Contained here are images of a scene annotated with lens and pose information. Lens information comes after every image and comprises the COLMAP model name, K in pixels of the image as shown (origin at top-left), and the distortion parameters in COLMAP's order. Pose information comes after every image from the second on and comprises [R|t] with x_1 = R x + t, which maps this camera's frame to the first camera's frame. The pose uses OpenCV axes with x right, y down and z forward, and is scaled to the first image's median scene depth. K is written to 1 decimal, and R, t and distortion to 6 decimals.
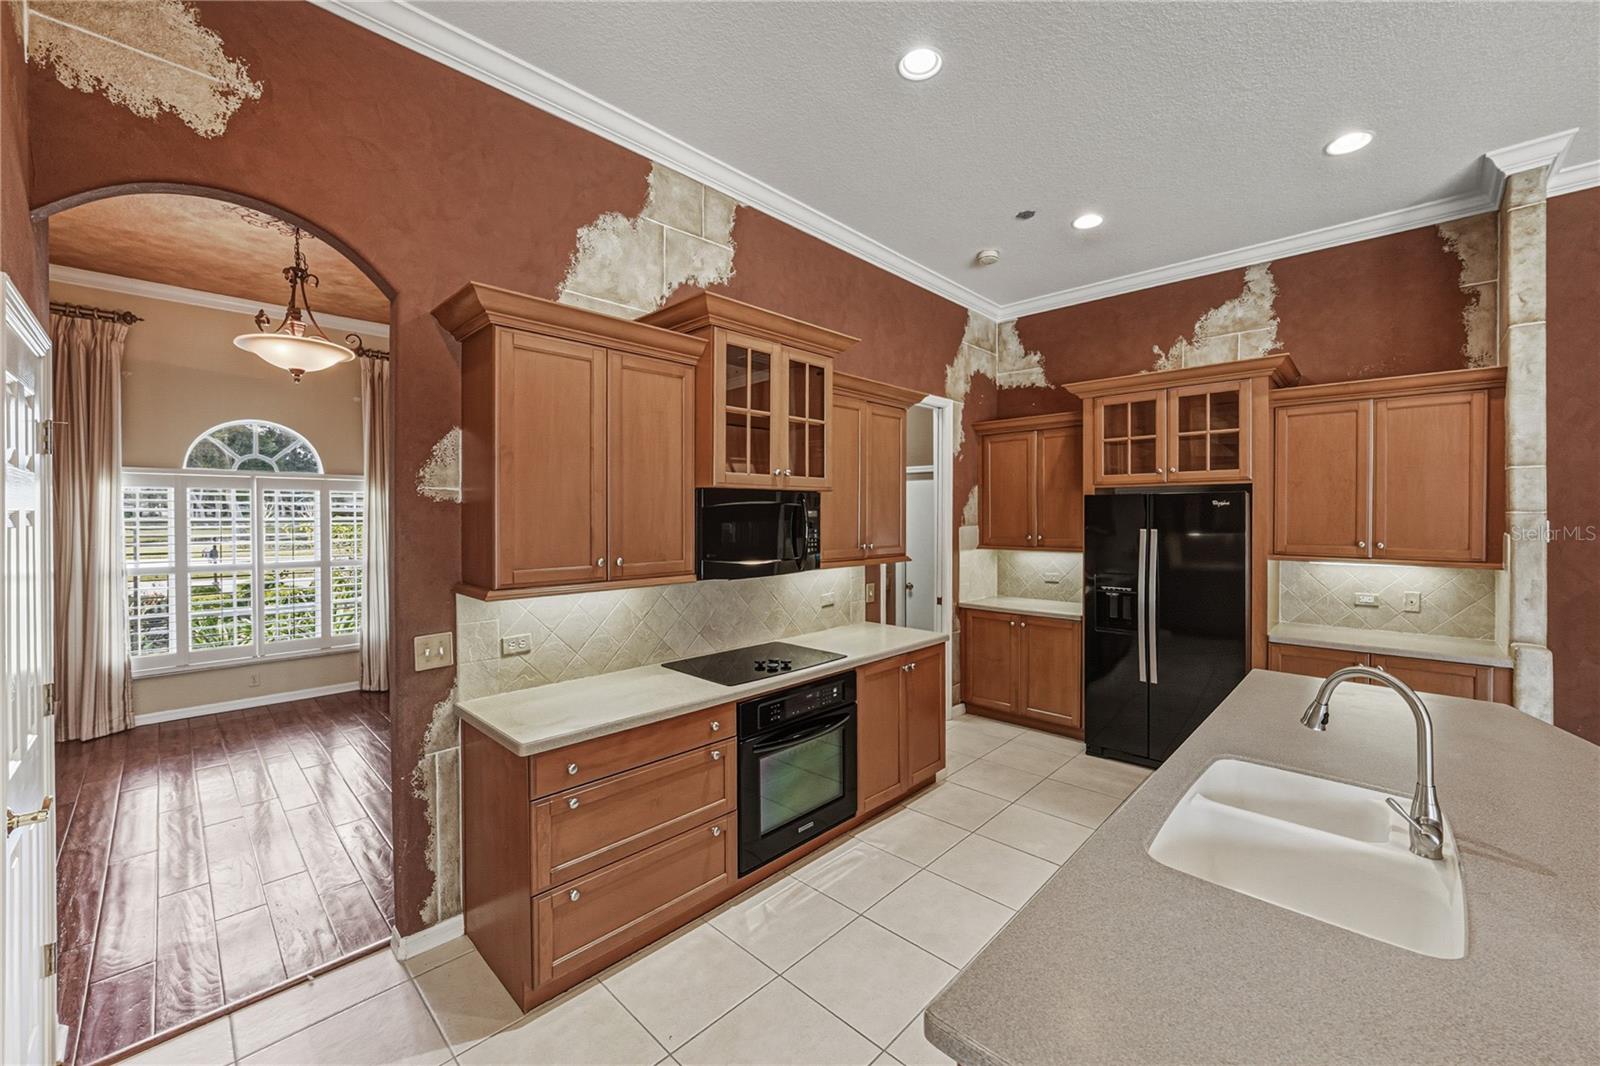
lens RADIAL K [[624.8, 0, 805.1], [0, 624.8, 521.0], [0, 0, 1]] dist [-0.012242, 0.000439]
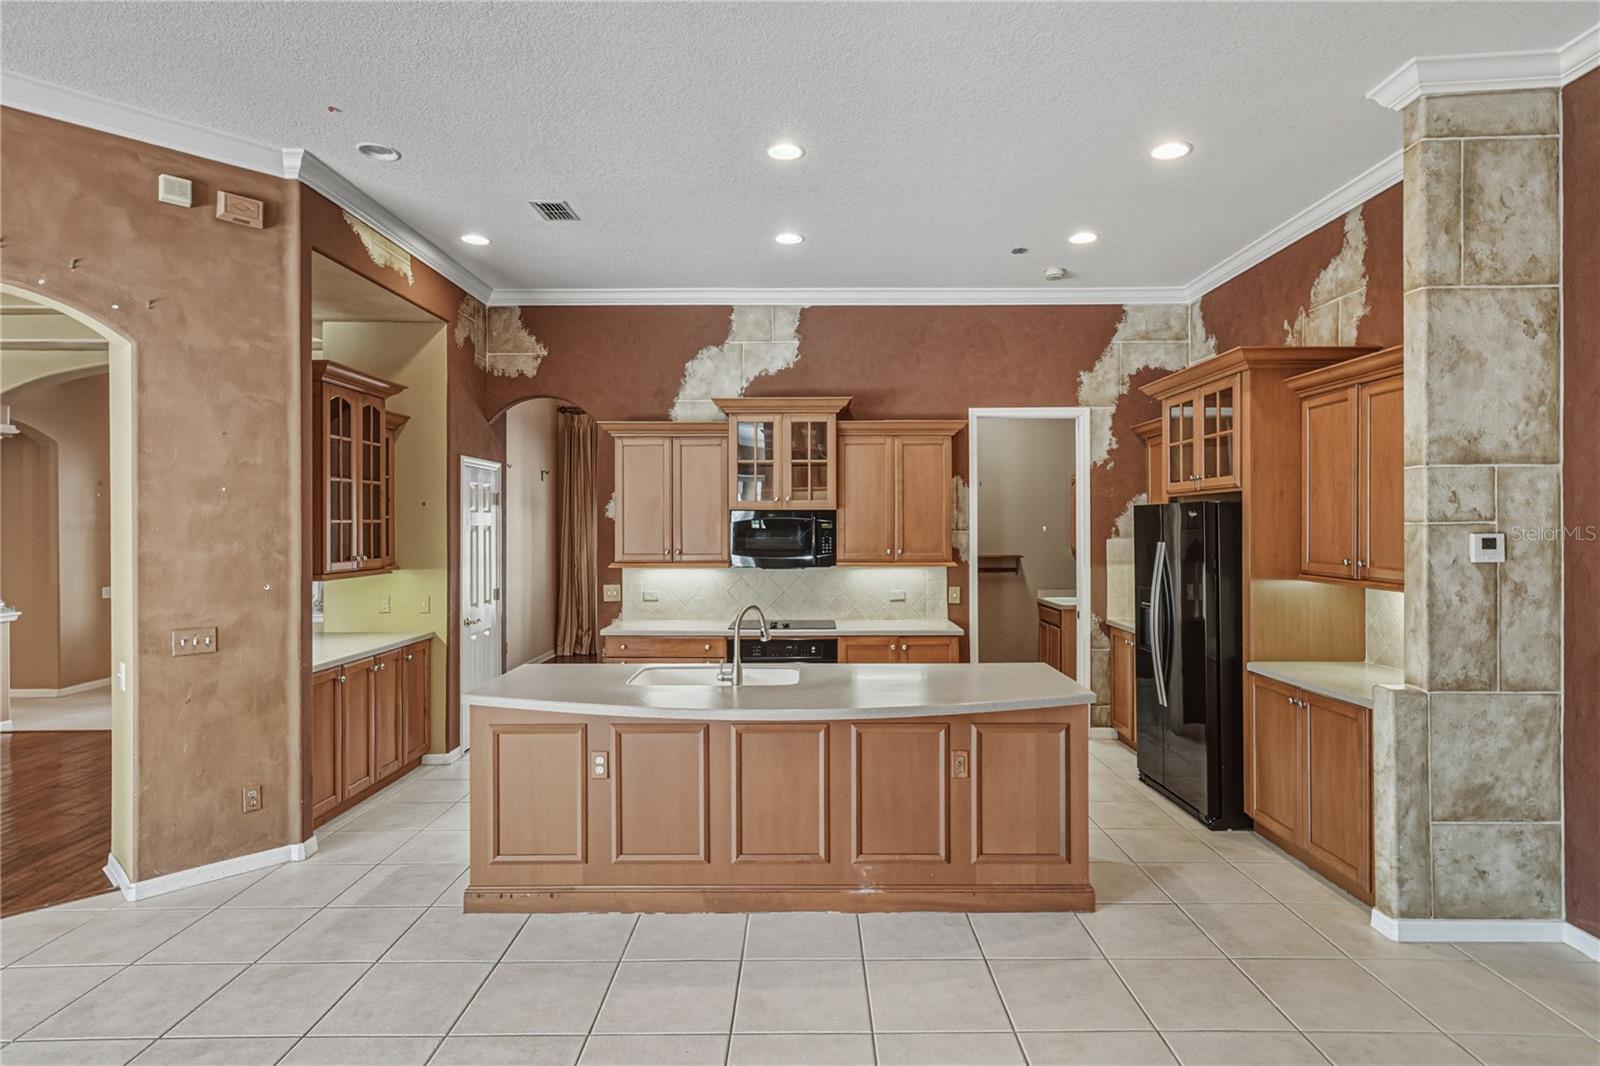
lens RADIAL K [[823.8, 0, 798.9], [0, 823.8, 532.1], [0, 0, 1]] dist [0.006951, 0.000828]
pose [[0.687289, 0.004948, -0.726367, 1.265263], [-0.004960, 0.999985, 0.002119, -0.001326], [0.726367, 0.002146, 0.687304, -0.298947]]
